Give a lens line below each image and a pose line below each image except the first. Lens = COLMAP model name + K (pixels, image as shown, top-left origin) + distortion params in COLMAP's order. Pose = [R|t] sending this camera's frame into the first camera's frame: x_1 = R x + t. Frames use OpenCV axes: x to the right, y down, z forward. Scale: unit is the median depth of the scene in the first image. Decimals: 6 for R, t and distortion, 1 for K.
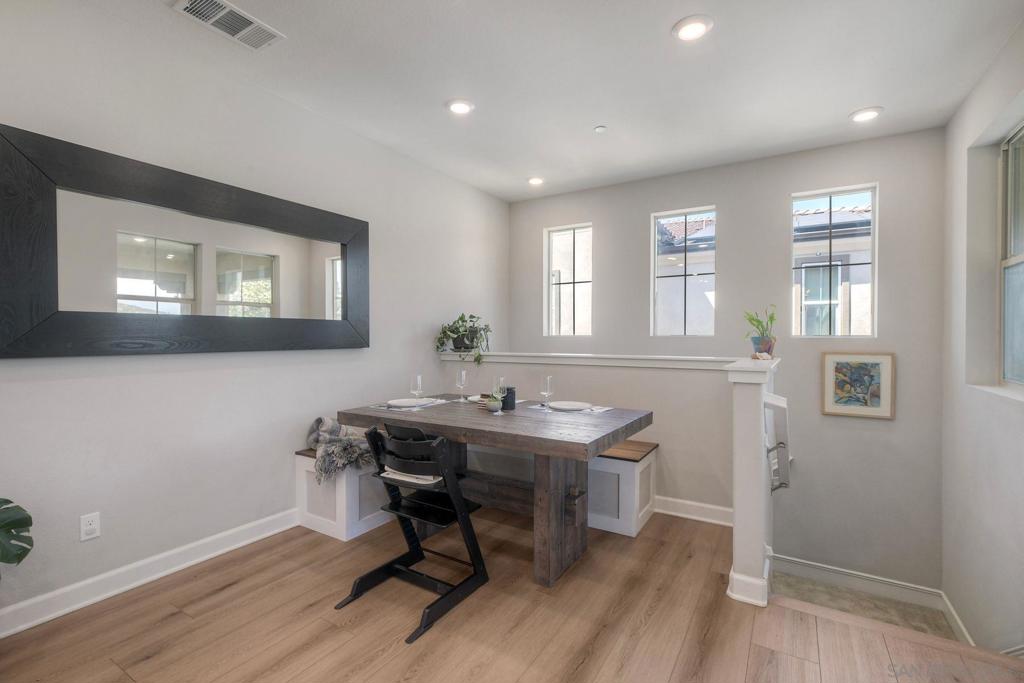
lens RADIAL K [[456.2, 0, 512.6], [0, 456.2, 342.7], [0, 0, 1]] dist [0.001837, -0.000105]
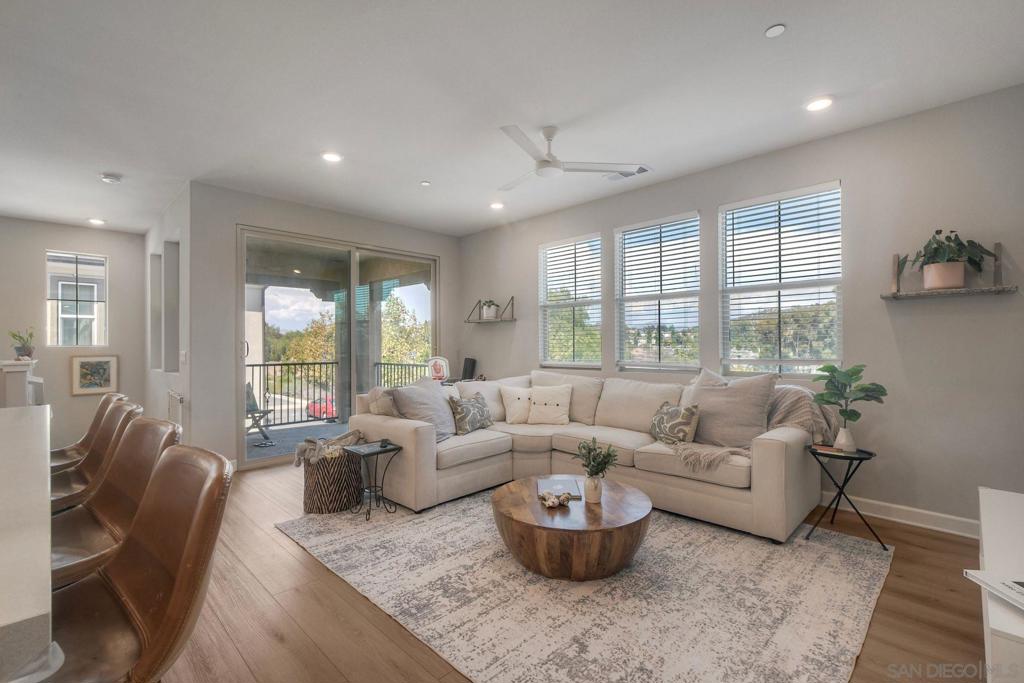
lens RADIAL K [[454.4, 0, 522.8], [0, 454.4, 343.6], [0, 0, 1]] dist [-0.000733, -0.000357]
pose [[0.213559, -0.000987, 0.976930, -0.510312], [0.018580, 0.999823, -0.003052, 0.011719], [-0.976753, 0.018803, 0.213539, -0.846385]]
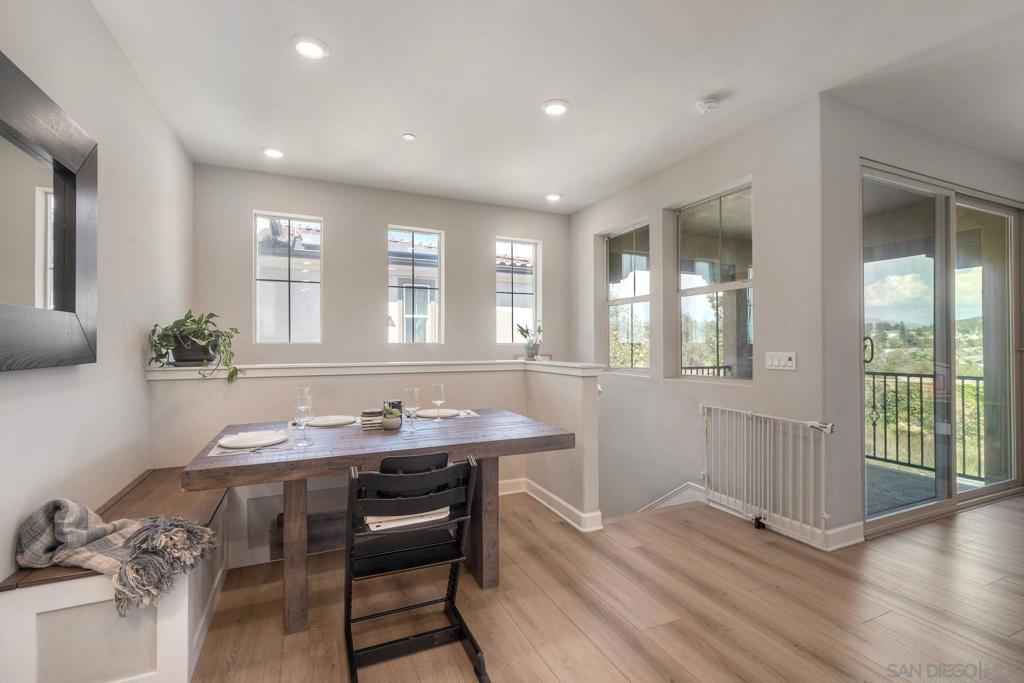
lens RADIAL K [[456.2, 0, 512.6], [0, 456.2, 342.7], [0, 0, 1]] dist [0.001837, -0.000105]
pose [[0.559635, 0.003156, 0.828733, -0.469464], [0.011574, 0.999865, -0.011623, -0.001480], [-0.828659, 0.016097, 0.559523, 0.237569]]
